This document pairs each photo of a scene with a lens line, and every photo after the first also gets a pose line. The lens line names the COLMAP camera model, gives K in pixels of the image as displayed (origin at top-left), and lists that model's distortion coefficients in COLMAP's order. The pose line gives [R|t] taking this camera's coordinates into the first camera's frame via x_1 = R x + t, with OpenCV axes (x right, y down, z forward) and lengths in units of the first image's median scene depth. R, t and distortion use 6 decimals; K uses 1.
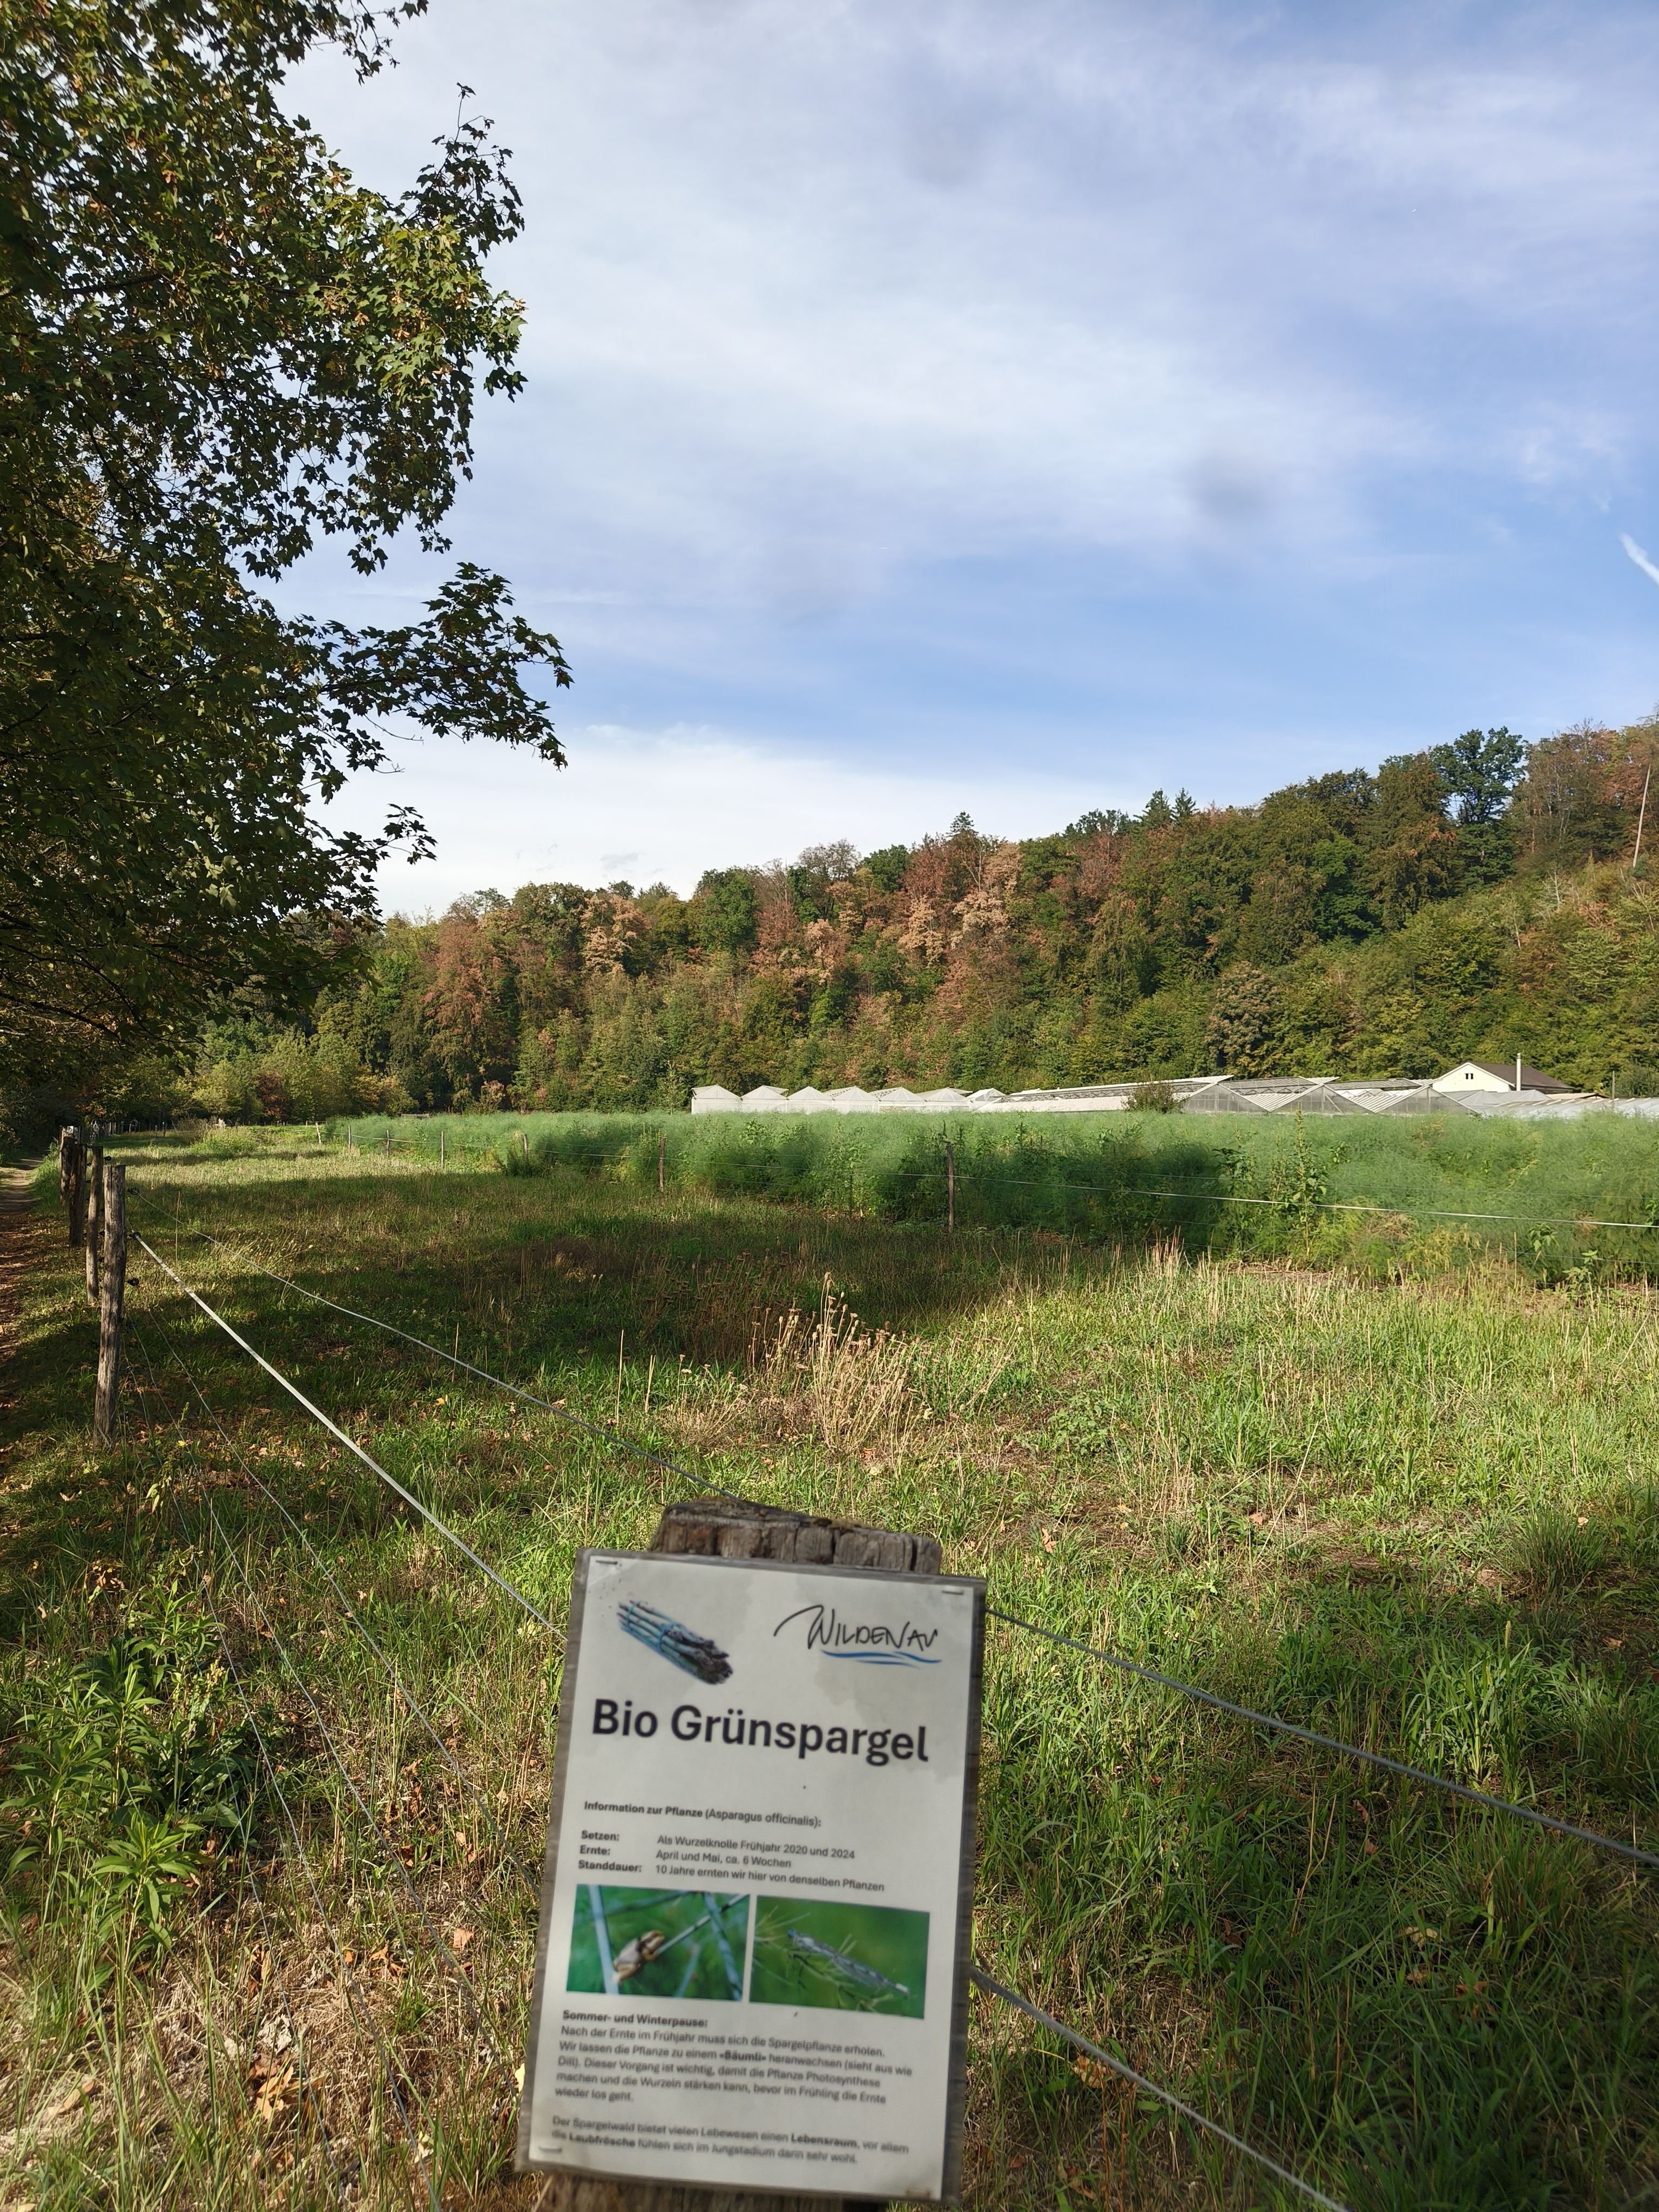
lens RADIAL K [[1550.0, 0, 829.5], [0, 1550.0, 1106.0], [0, 0, 1]] dist [0.073310, -0.000352]
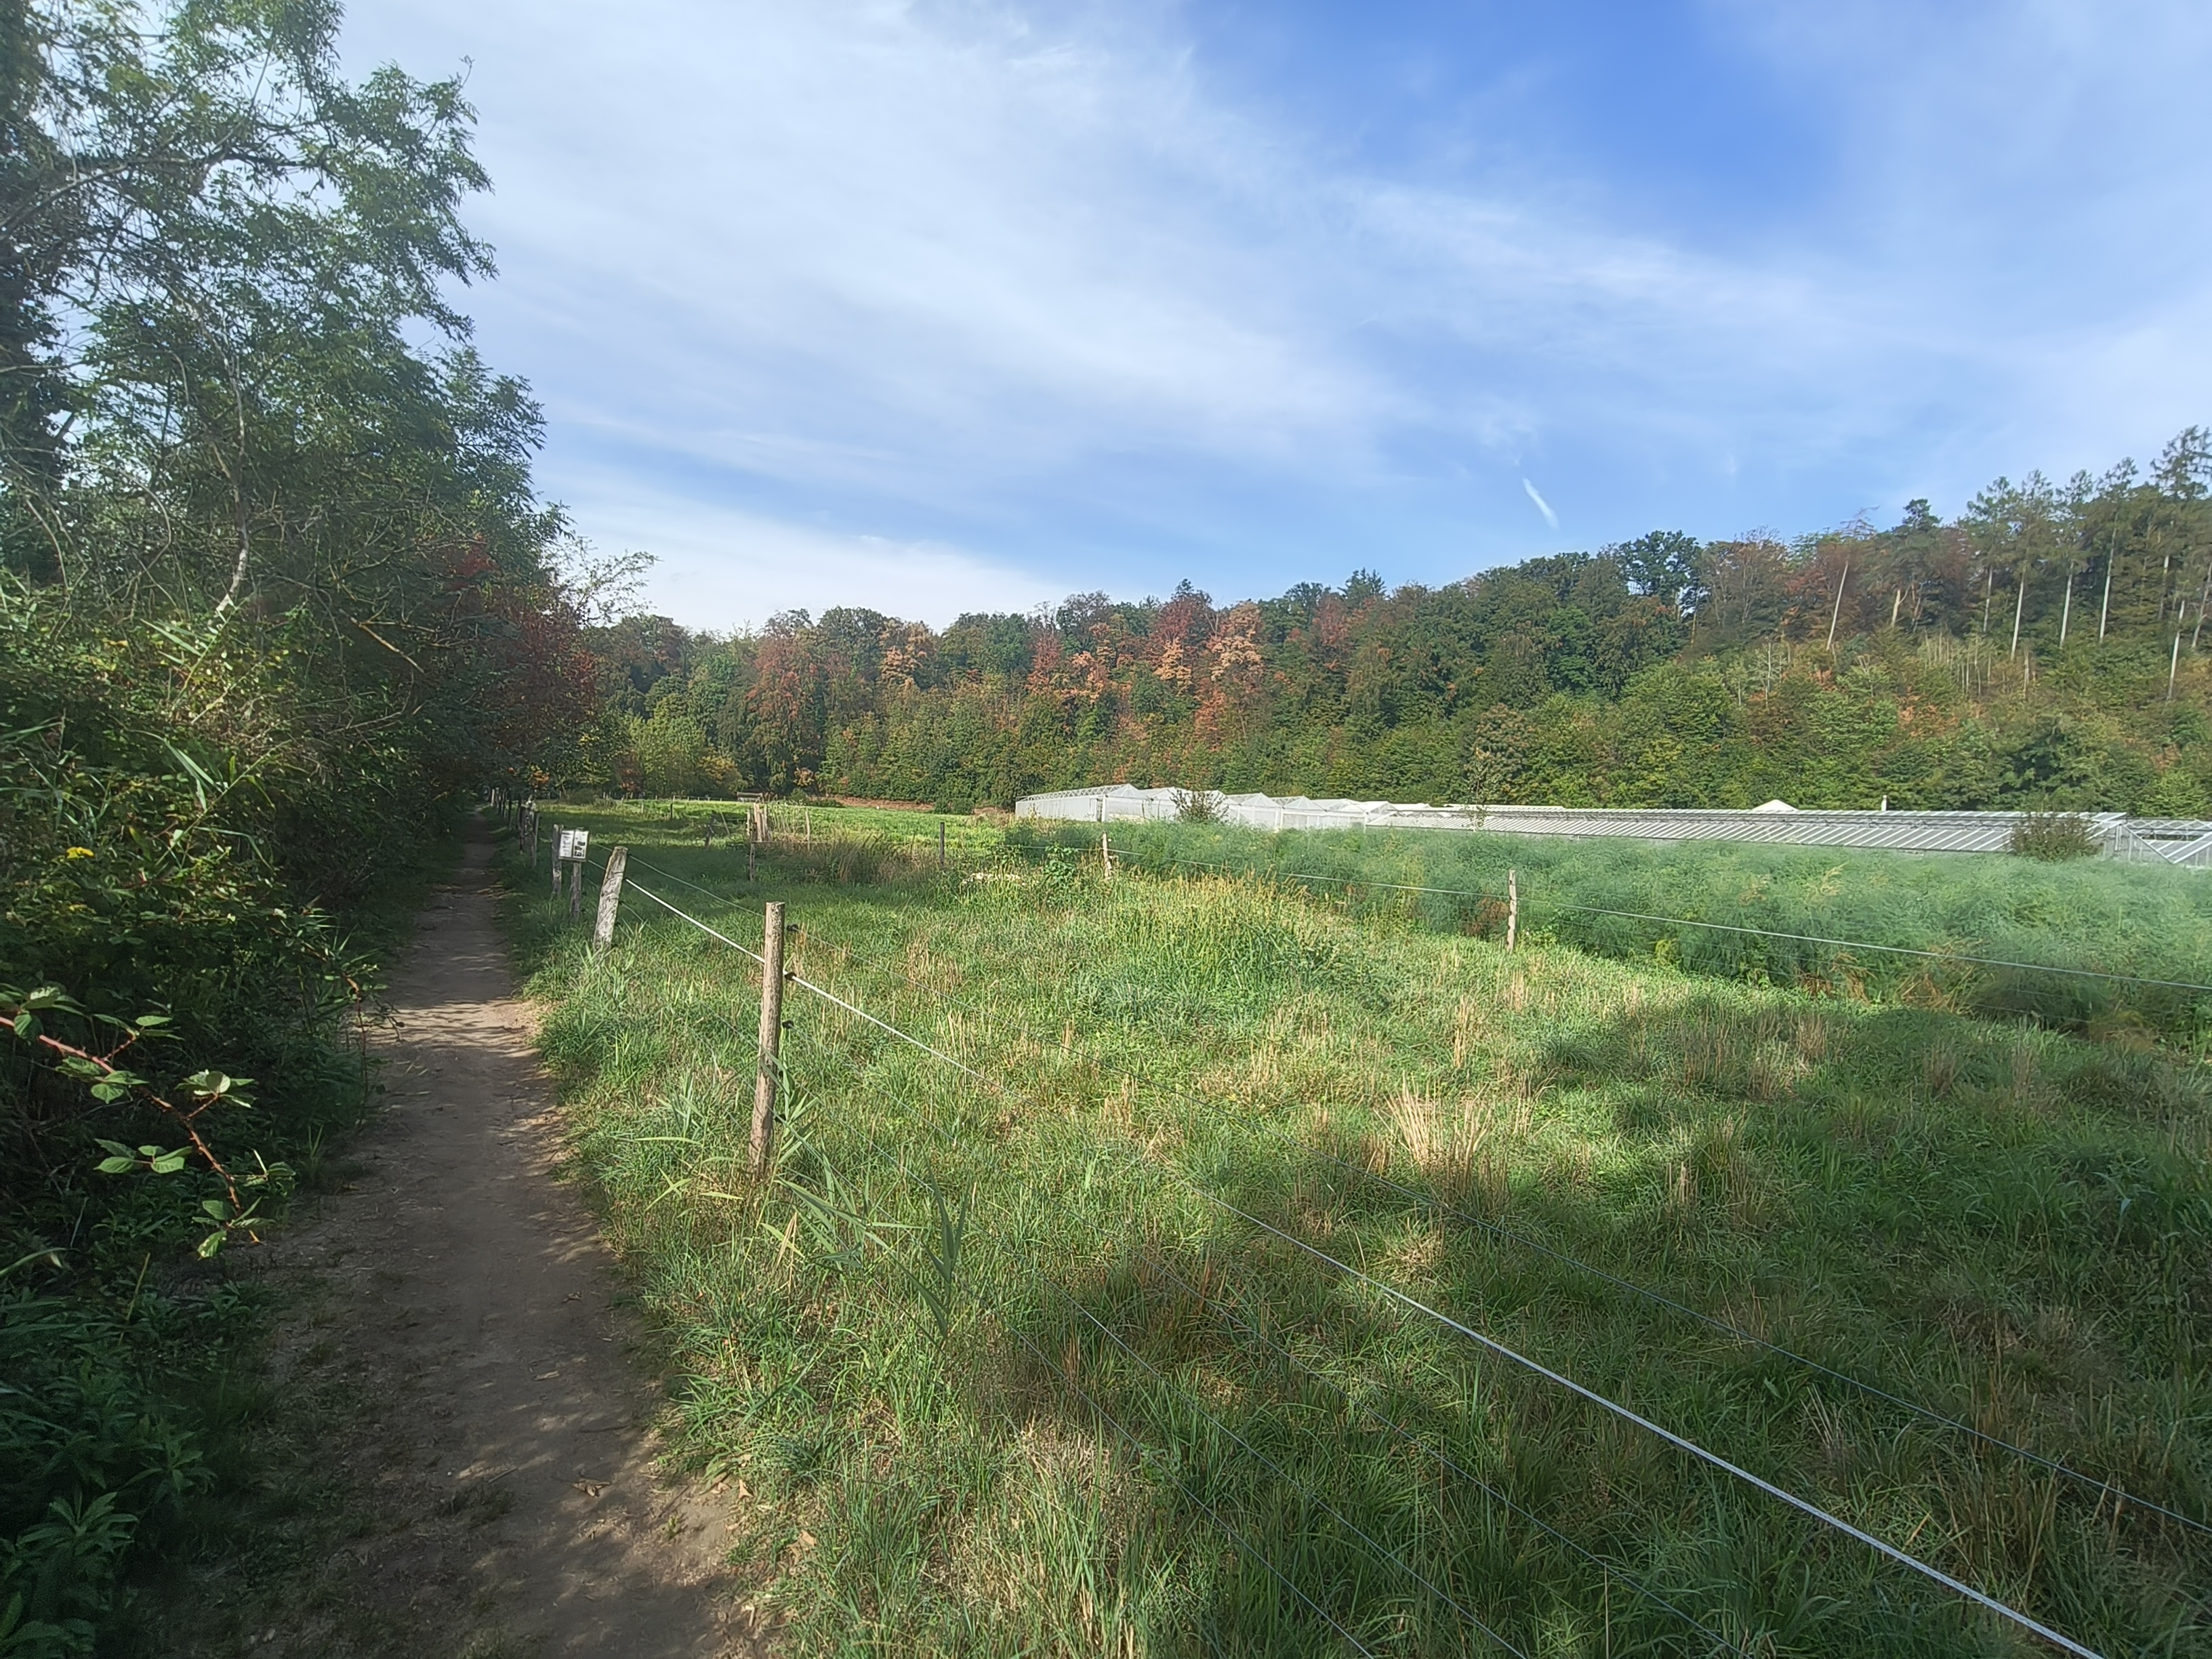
lens RADIAL K [[1030.9, 0, 1106.0], [0, 1030.9, 829.5], [0, 0, 1]] dist [0.000424, 0.000094]
pose [[0.988570, 0.050297, 0.142128, -0.101578], [-0.053765, 0.998340, 0.020659, 0.002278], [-0.140853, -0.028064, 0.989633, 0.194003]]
